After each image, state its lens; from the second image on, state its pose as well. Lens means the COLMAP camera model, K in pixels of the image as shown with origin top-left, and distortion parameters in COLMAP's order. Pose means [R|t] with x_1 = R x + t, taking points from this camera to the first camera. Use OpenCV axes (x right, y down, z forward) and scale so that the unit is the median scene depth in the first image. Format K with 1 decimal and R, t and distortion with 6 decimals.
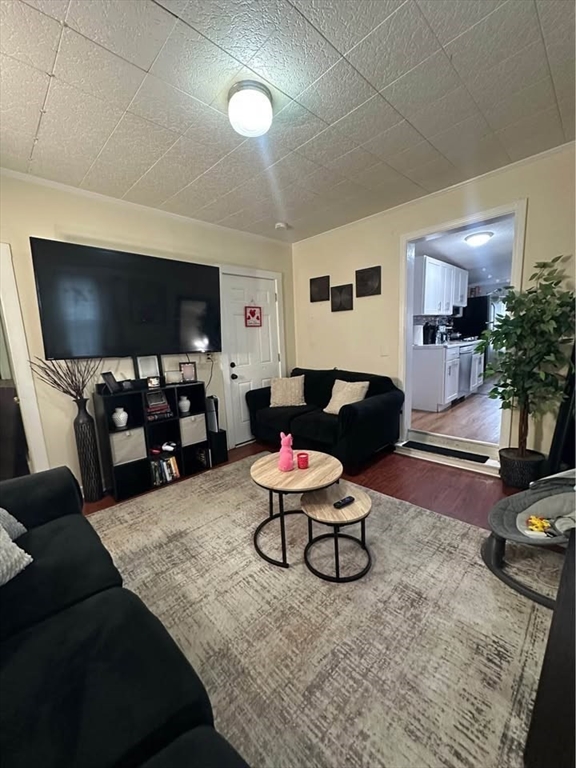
lens RADIAL K [[304.0, 0, 288.0], [0, 304.0, 384.0], [0, 0, 1]] dist [-0.006863, -0.000067]
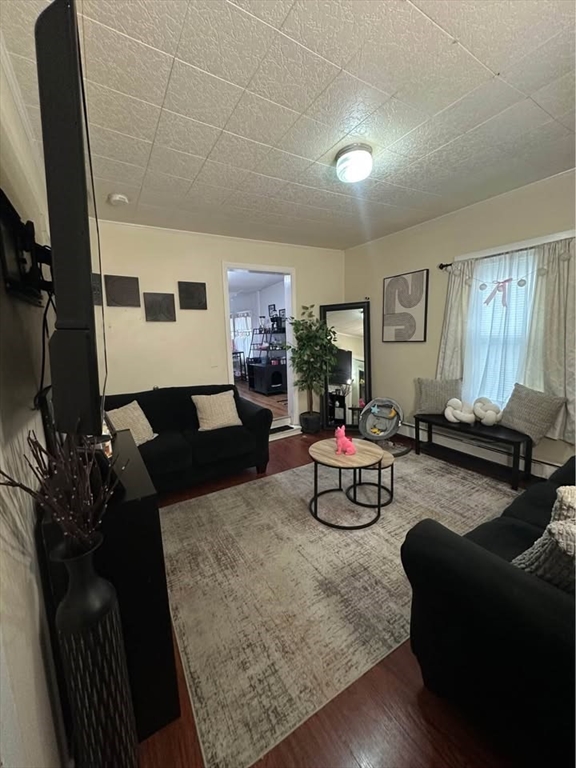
lens RADIAL K [[304.0, 0, 288.0], [0, 304.0, 384.0], [0, 0, 1]] dist [-0.006863, -0.000067]
pose [[0.223635, -0.119298, 0.967345, -1.119461], [0.170659, 0.981942, 0.081644, -0.126495], [-0.959616, 0.146828, 0.239956, 0.824637]]
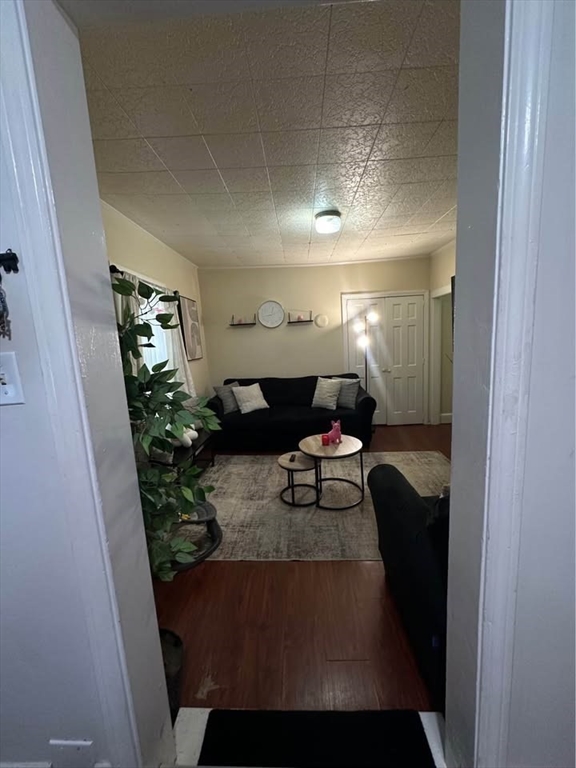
lens RADIAL K [[304.0, 0, 288.0], [0, 304.0, 384.0], [0, 0, 1]] dist [-0.006863, -0.000067]
pose [[-0.724075, 0.185641, -0.664269, 1.014042], [-0.018948, 0.957380, 0.288210, -0.390701], [0.689461, 0.221272, -0.689697, 1.677505]]
